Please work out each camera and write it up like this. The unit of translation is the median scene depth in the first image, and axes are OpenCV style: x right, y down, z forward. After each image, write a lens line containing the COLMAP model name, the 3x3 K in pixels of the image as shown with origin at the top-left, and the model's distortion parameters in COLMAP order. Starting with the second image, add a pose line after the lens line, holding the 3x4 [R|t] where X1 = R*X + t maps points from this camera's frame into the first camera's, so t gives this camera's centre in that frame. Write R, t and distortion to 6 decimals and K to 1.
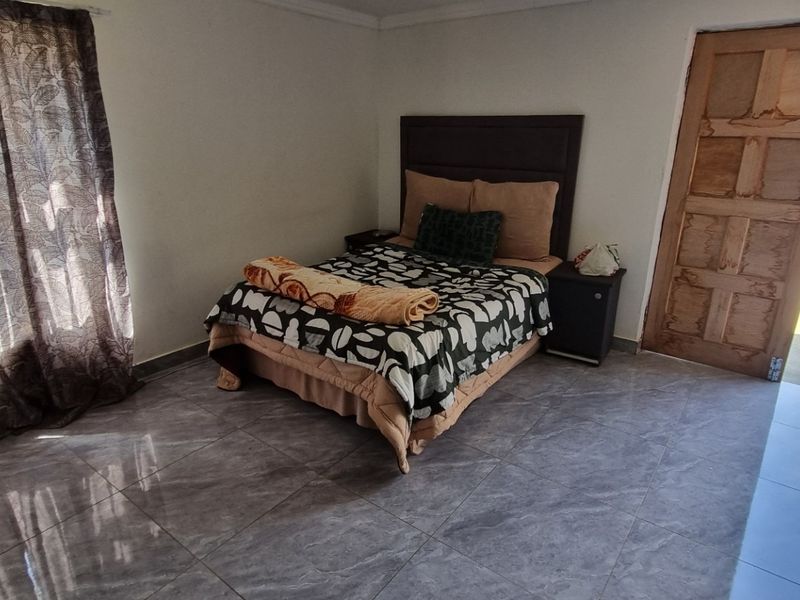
lens RADIAL K [[507.9, 0, 400.6], [0, 507.9, 298.2], [0, 0, 1]] dist [0.001728, -0.000347]
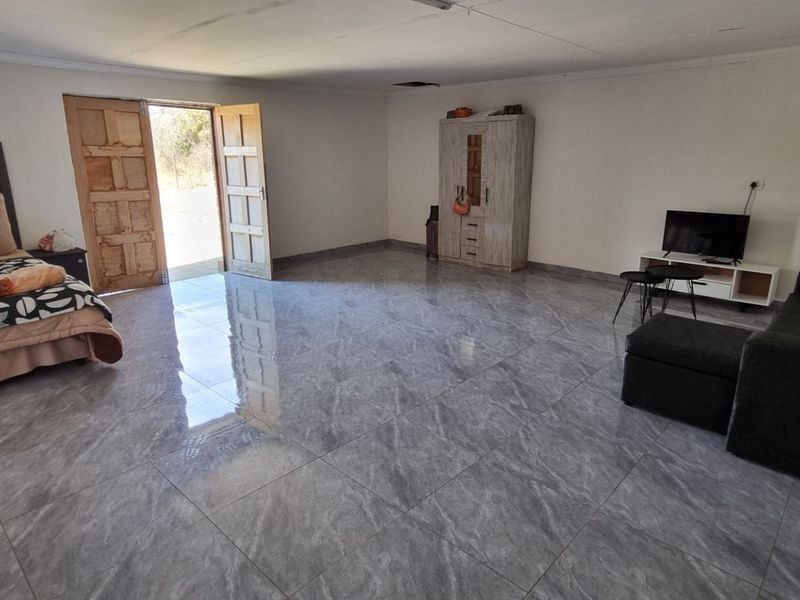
lens RADIAL K [[507.9, 0, 400.6], [0, 507.9, 298.2], [0, 0, 1]] dist [0.001728, -0.000347]
pose [[0.113978, -0.281859, 0.952662, -1.044661], [0.310145, 0.921082, 0.235409, 0.040050], [-0.943832, 0.268632, 0.192400, -0.180253]]
